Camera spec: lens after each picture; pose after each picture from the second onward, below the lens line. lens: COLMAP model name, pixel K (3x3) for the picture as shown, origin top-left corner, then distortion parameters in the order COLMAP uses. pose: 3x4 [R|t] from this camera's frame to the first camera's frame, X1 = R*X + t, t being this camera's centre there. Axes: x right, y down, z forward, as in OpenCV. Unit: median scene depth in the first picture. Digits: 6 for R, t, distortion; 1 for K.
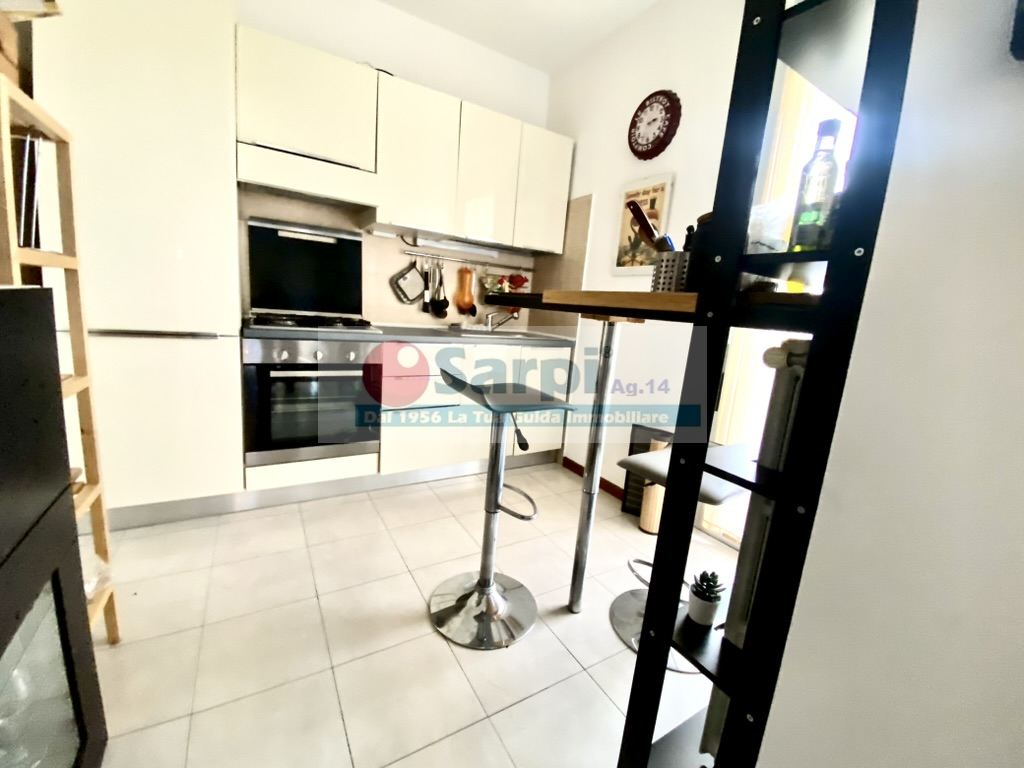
lens RADIAL K [[416.1, 0, 508.4], [0, 416.1, 380.0], [0, 0, 1]] dist [0.035656, -0.027301]
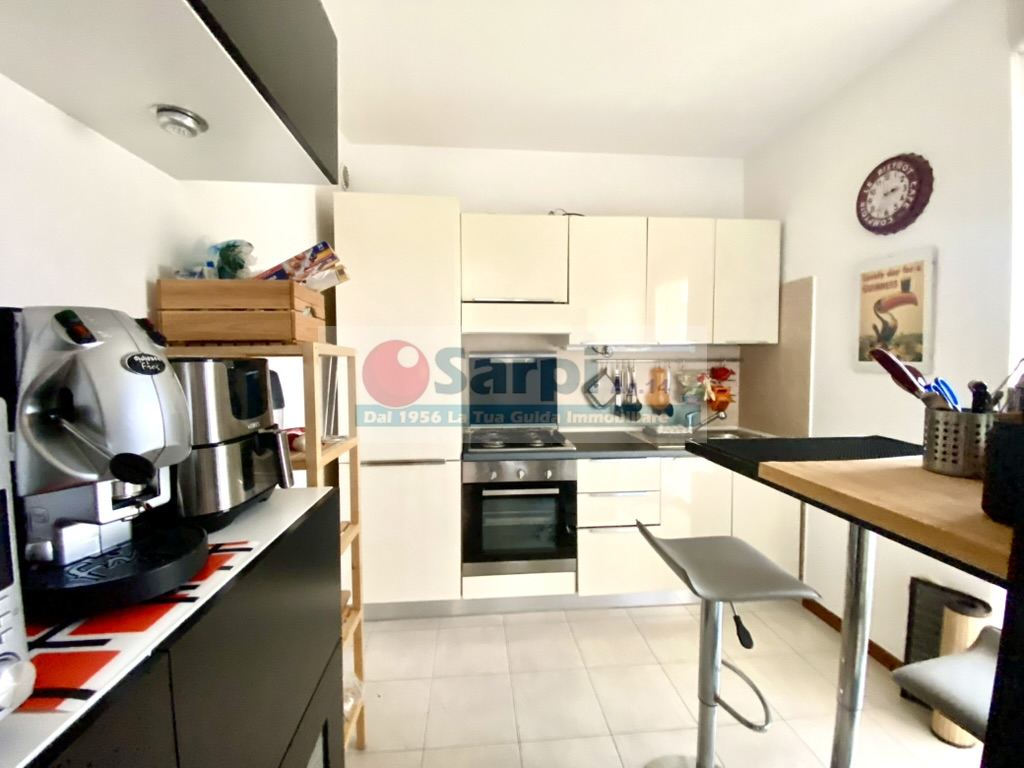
lens RADIAL K [[416.1, 0, 508.4], [0, 416.1, 380.0], [0, 0, 1]] dist [0.035656, -0.027301]
pose [[0.897691, -0.063198, -0.436070, 0.005853], [-0.003136, 0.988719, -0.149748, -0.124406], [0.440615, 0.135795, 0.887366, -0.006568]]
